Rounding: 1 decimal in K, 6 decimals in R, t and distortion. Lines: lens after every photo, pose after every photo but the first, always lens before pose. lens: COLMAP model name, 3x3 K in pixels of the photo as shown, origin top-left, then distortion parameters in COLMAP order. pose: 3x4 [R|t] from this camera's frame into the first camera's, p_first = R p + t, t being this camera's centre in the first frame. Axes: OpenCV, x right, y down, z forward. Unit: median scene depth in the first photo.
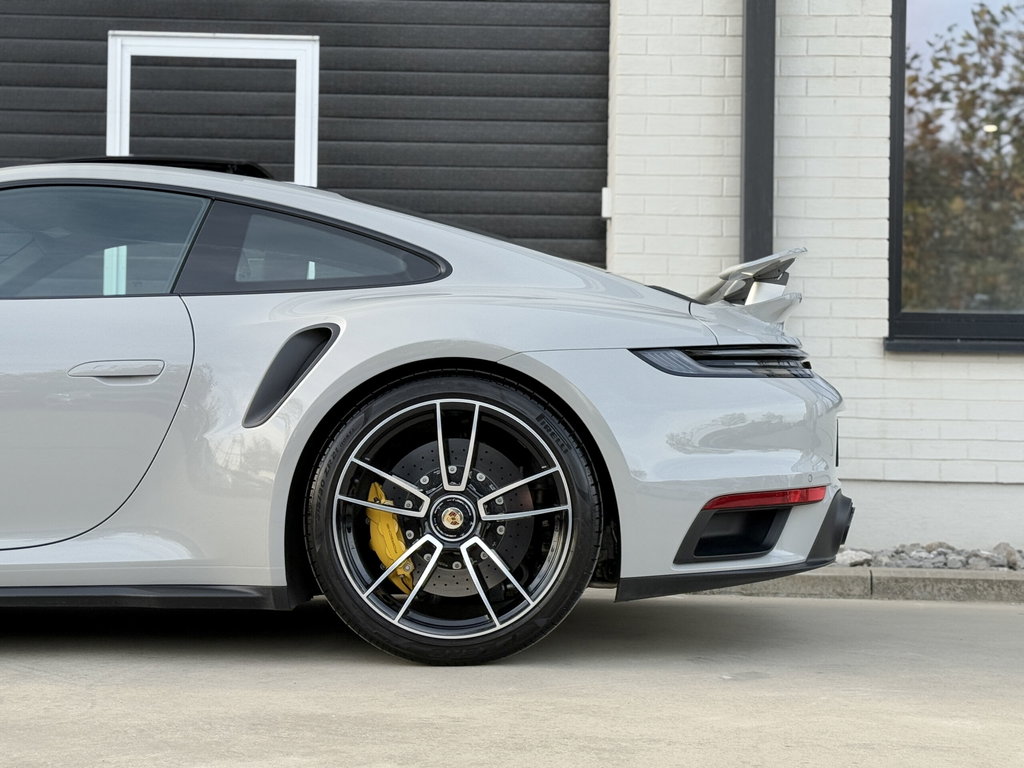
lens RADIAL K [[1834.3, 0, 515.6], [0, 1834.3, 382.5], [0, 0, 1]] dist [0.112990, 0.000000]
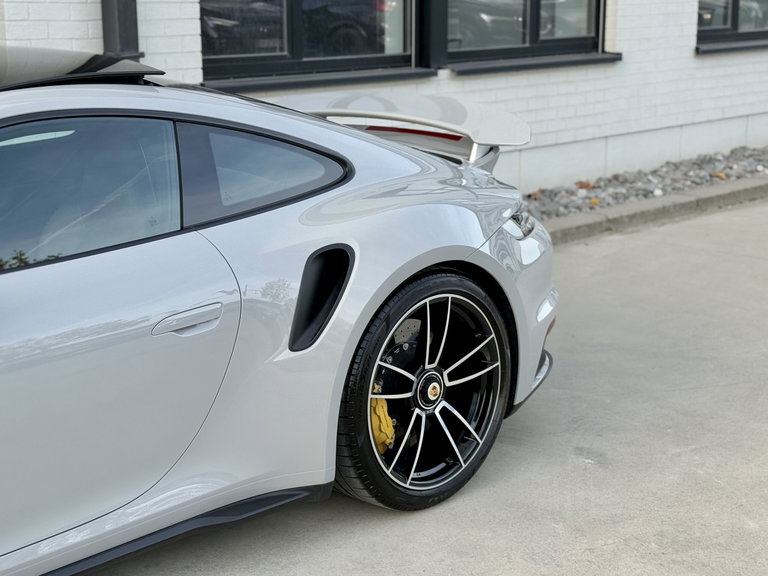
lens RADIAL K [[1375.7, 0, 383.5], [0, 1375.7, 290.6], [0, 0, 1]] dist [0.112990, 0.000000]
pose [[0.691211, -0.172505, 0.701762, -0.680523], [-0.016312, 0.967119, 0.253801, -0.219304], [-0.722469, -0.186877, 0.665669, 0.431842]]
